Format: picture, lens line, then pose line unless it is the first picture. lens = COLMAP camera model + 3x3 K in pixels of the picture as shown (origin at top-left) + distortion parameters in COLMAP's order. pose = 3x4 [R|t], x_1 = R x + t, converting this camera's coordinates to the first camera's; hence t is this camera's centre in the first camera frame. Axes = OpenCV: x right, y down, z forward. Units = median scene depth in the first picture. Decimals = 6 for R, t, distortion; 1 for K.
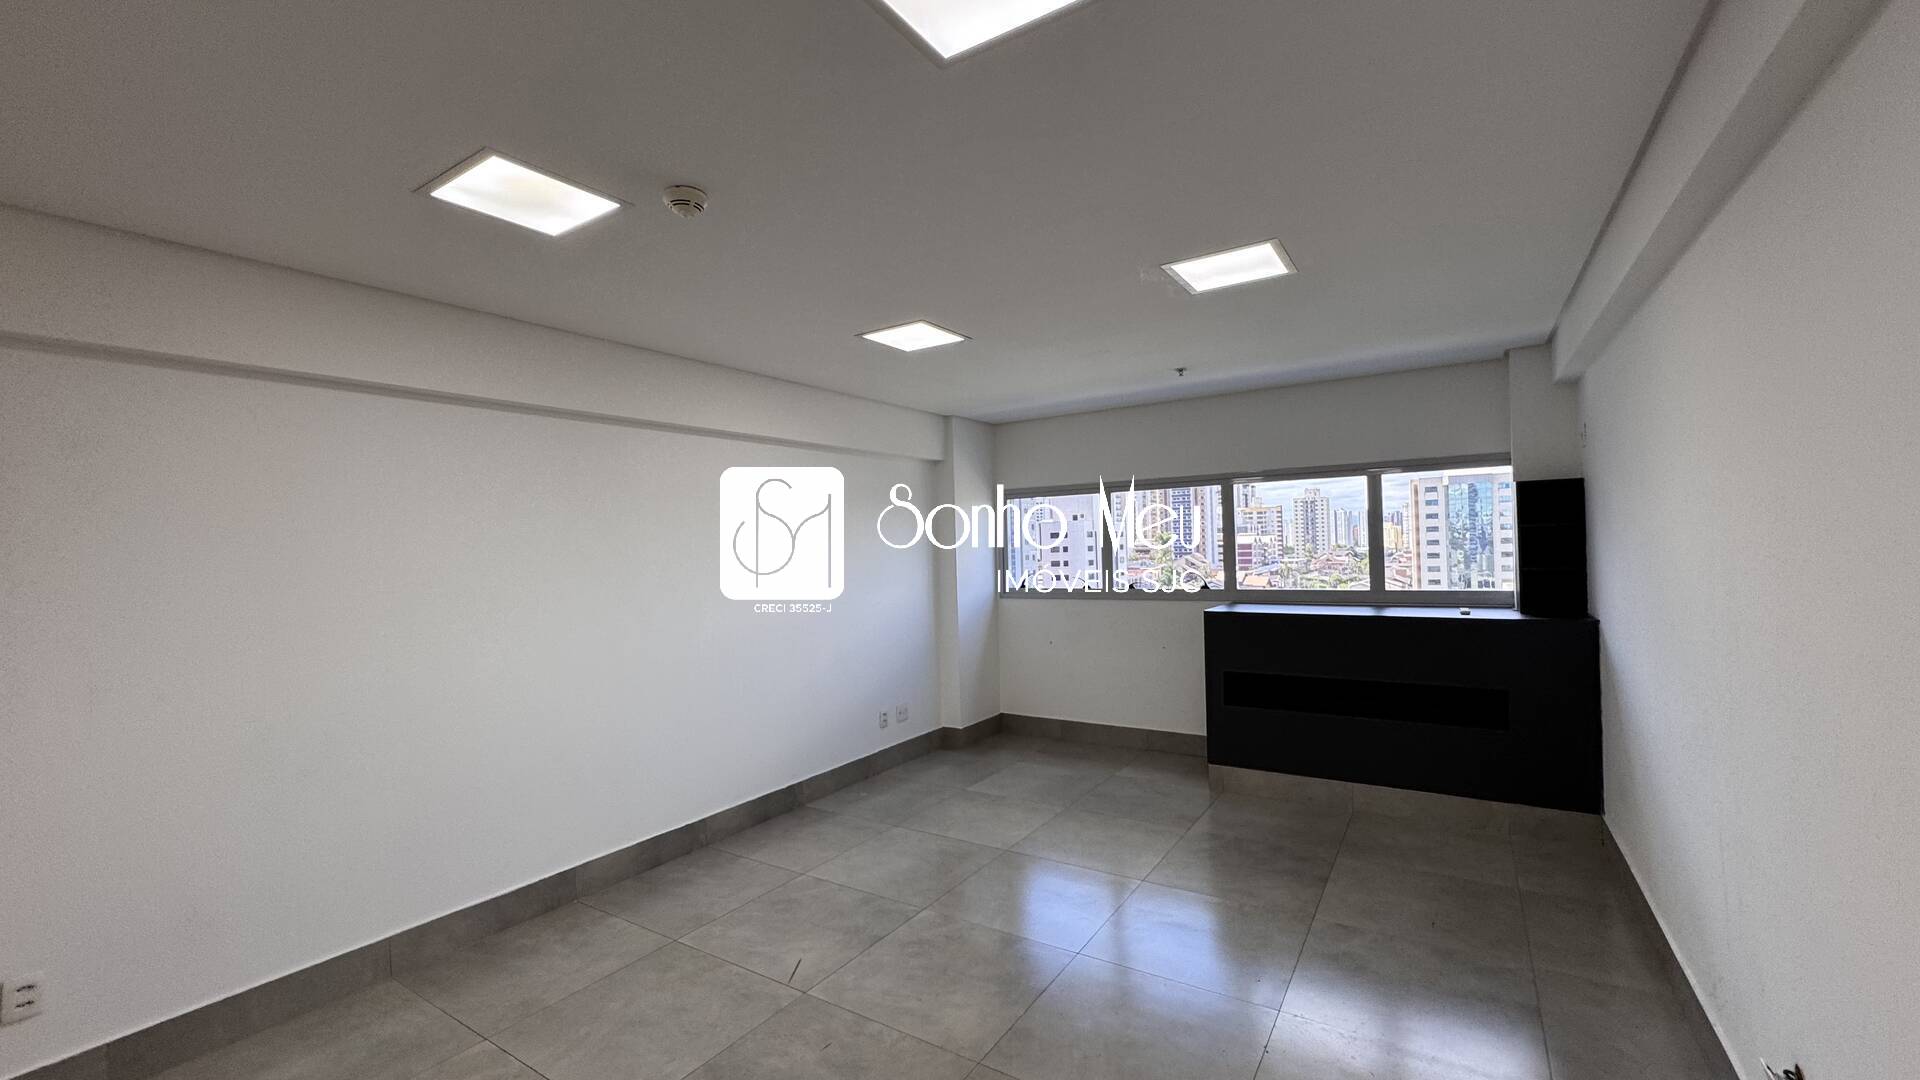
lens RADIAL K [[763.6, 0, 962.2], [0, 763.6, 541.7], [0, 0, 1]] dist [-0.003635, 0.000381]
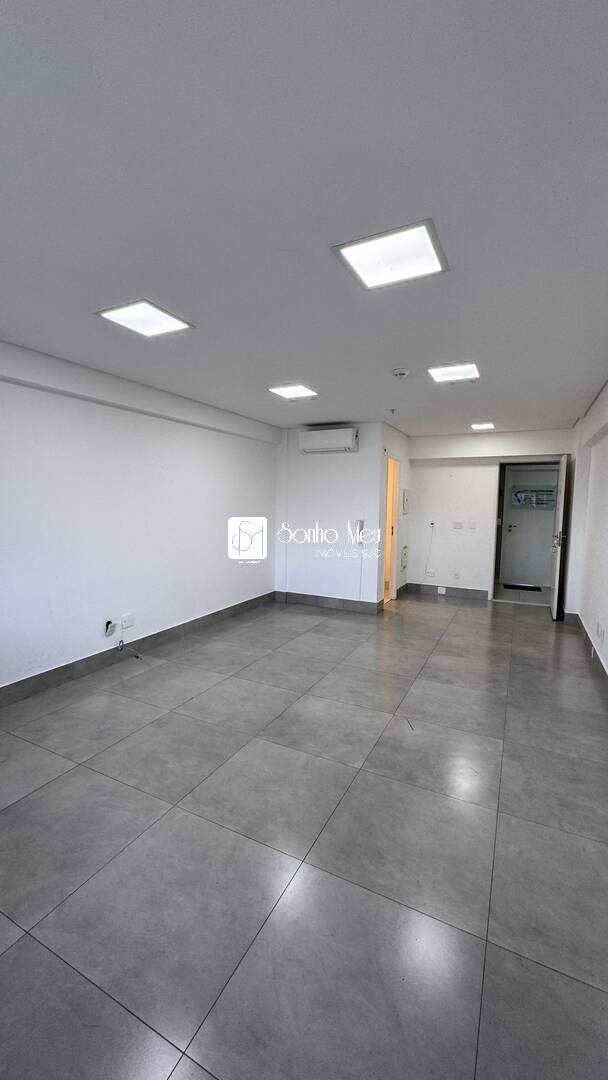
lens RADIAL K [[429.5, 0, 304.1], [0, 429.5, 540.7], [0, 0, 1]] dist [-0.003635, 0.000381]
pose [[-0.994608, 0.025273, -0.100581, 0.081548], [0.016376, 0.995958, 0.088317, 0.013719], [0.102407, 0.086194, -0.991001, 1.234420]]
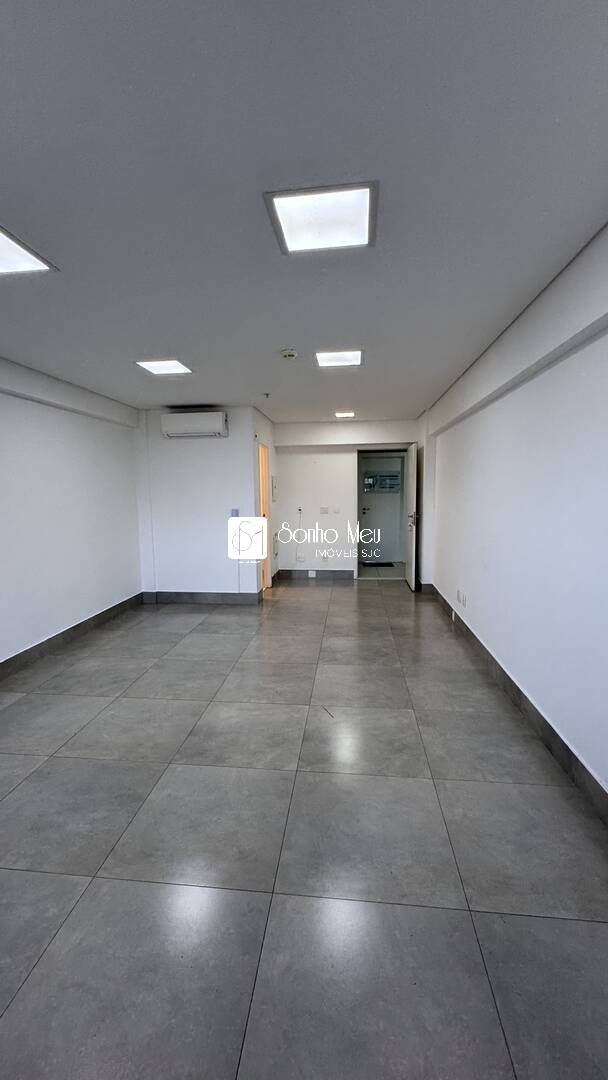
lens RADIAL K [[429.5, 0, 303.8], [0, 429.5, 540.9], [0, 0, 1]] dist [-0.003635, 0.000381]
pose [[-0.893952, 0.093539, -0.438293, 0.156234], [0.041792, 0.991114, 0.126280, 0.011970], [0.446210, 0.094572, -0.889917, 1.165292]]
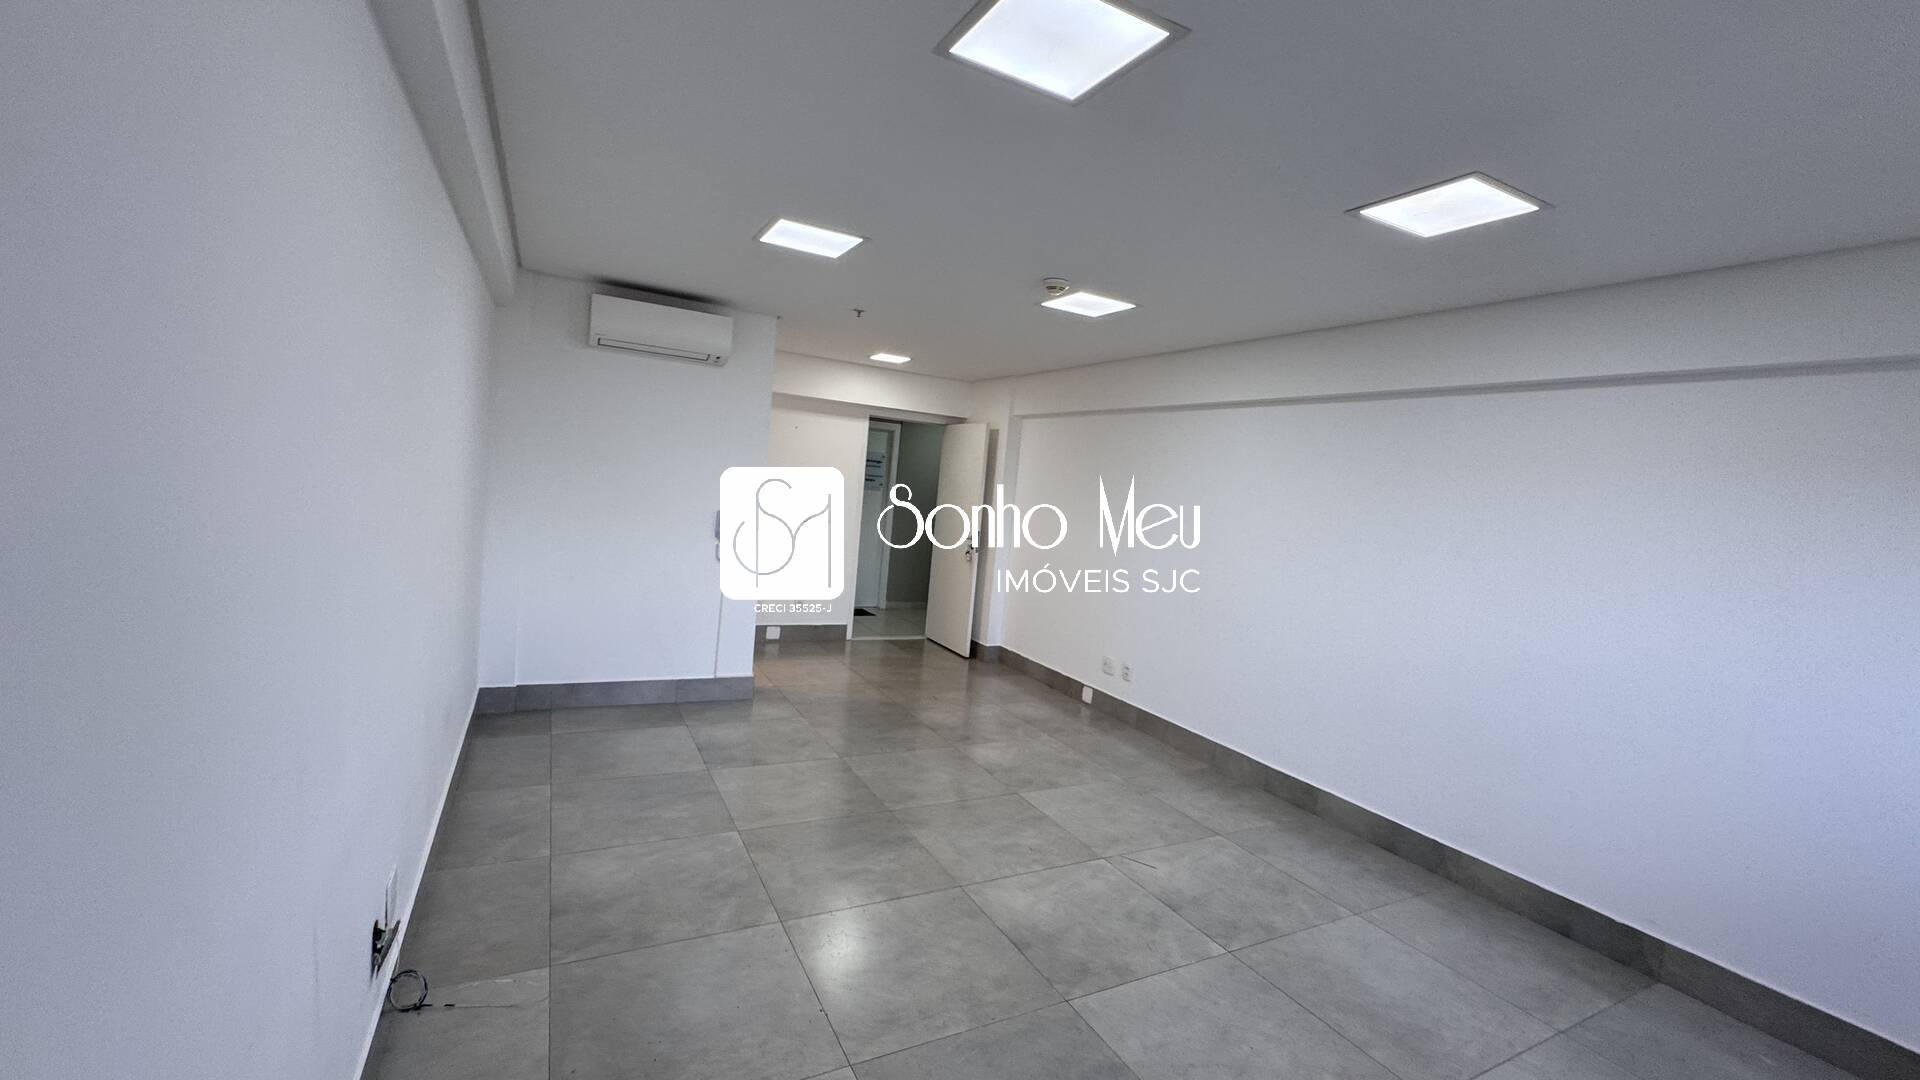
lens RADIAL K [[763.6, 0, 958.6], [0, 763.6, 545.7], [0, 0, 1]] dist [-0.003635, 0.000381]
pose [[-0.487548, 0.055839, -0.871309, 0.580021], [-0.070169, 0.992219, 0.102851, -0.017987], [0.870272, 0.111283, -0.479836, 0.796090]]
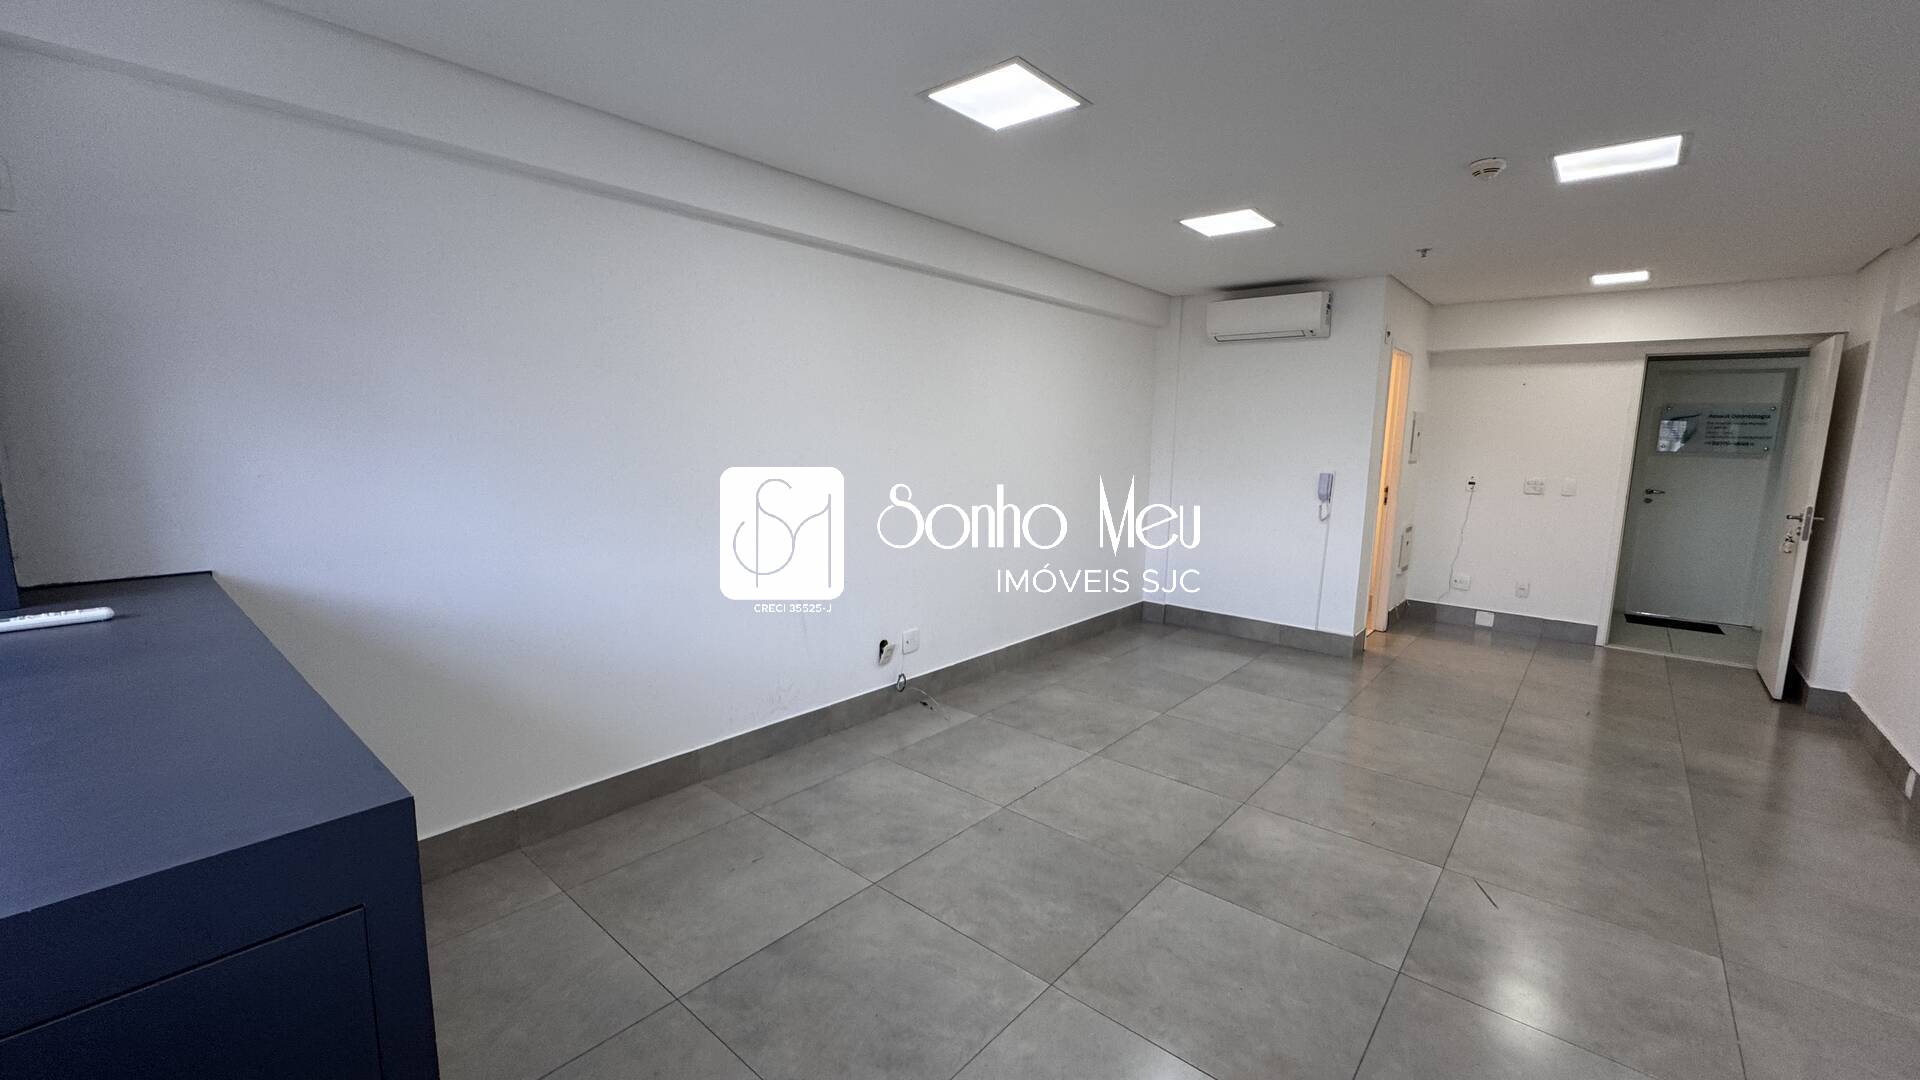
lens RADIAL K [[763.6, 0, 962.0], [0, 763.6, 541.9], [0, 0, 1]] dist [-0.003635, 0.000381]
pose [[-0.990573, -0.009201, 0.136677, 0.176413], [0.009315, 0.990908, 0.134218, 0.010360], [-0.136669, 0.134226, -0.981481, 1.207592]]
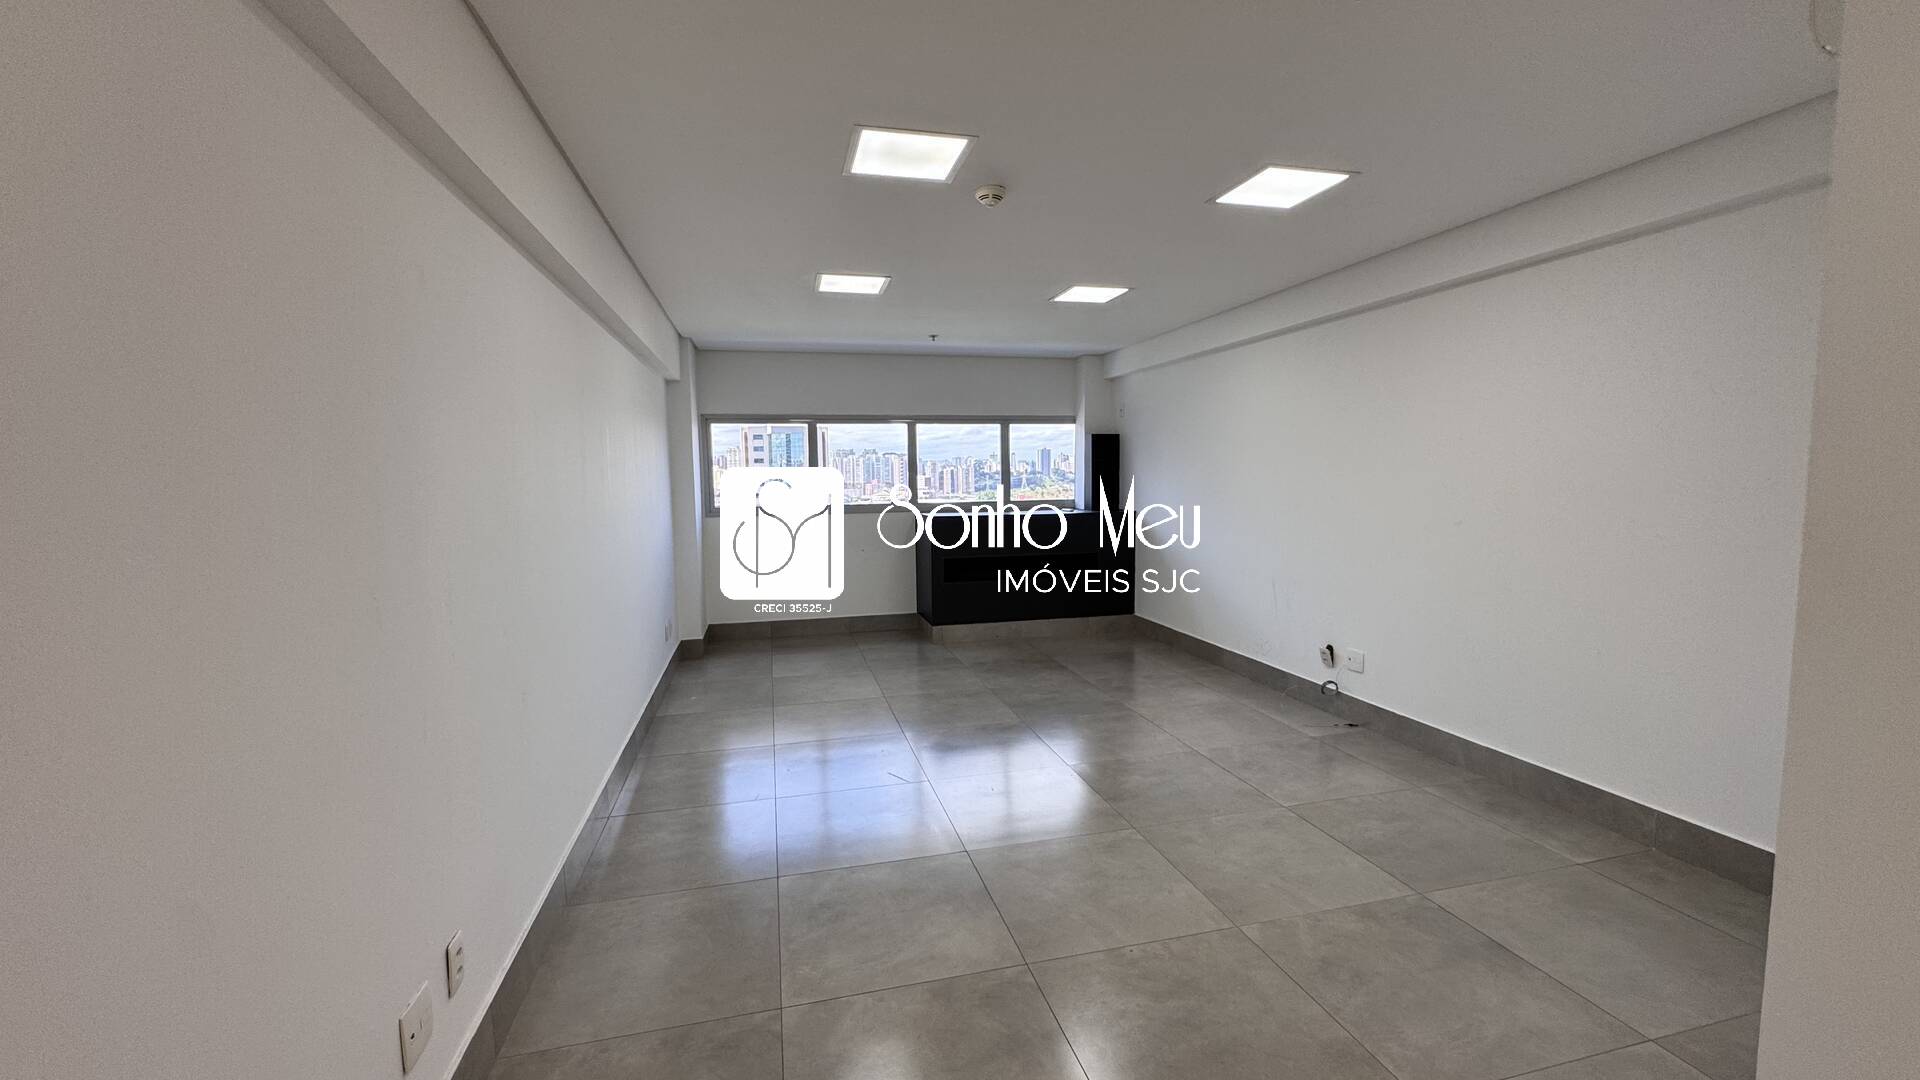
lens RADIAL K [[763.6, 0, 963.8], [0, 763.6, 540.7], [0, 0, 1]] dist [-0.003635, 0.000381]
pose [[0.678959, -0.045450, 0.732768, -0.681911], [-0.010250, 0.997398, 0.071361, 0.038227], [-0.734104, -0.055962, 0.676727, 0.031115]]
